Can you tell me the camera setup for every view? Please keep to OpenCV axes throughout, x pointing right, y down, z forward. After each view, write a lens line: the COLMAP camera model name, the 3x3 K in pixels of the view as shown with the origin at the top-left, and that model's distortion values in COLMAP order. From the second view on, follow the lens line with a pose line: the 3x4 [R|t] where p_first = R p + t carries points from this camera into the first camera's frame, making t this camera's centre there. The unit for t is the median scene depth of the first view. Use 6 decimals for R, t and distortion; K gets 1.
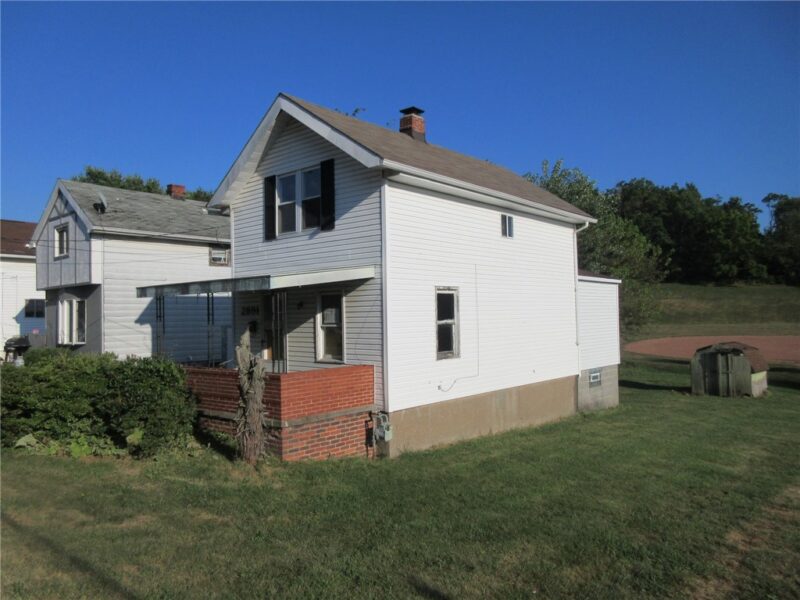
lens RADIAL K [[590.8, 0, 400.0], [0, 590.8, 300.0], [0, 0, 1]] dist [-0.004754, -0.001271]
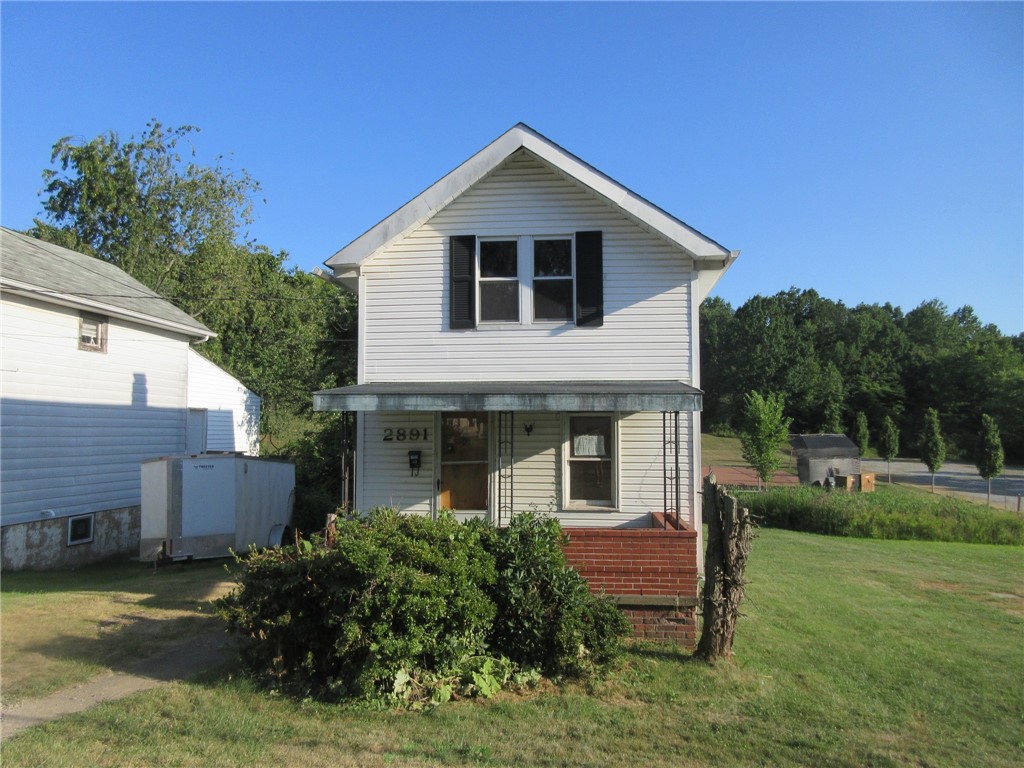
lens RADIAL K [[756.2, 0, 512.0], [0, 756.2, 384.0], [0, 0, 1]] dist [-0.004754, -0.001271]
pose [[0.818114, 0.056139, 0.572310, -0.697692], [-0.030299, 0.998049, -0.054587, 0.004728], [-0.574258, 0.027318, 0.818219, 0.287090]]
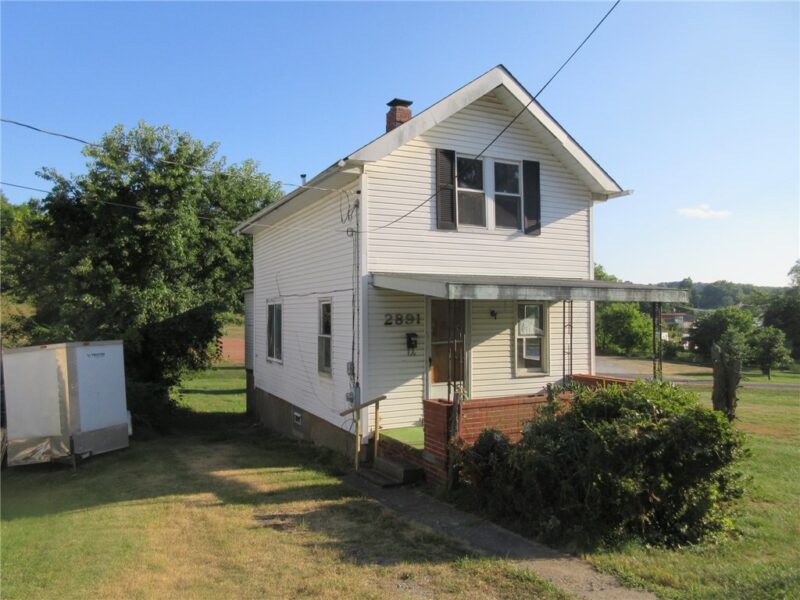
lens RADIAL K [[590.8, 0, 400.0], [0, 590.8, 300.0], [0, 0, 1]] dist [-0.004754, -0.001271]
pose [[0.389288, 0.038198, 0.920324, -1.021735], [-0.028830, 0.999156, -0.029275, 0.017178], [-0.920665, -0.015137, 0.390060, 0.793391]]
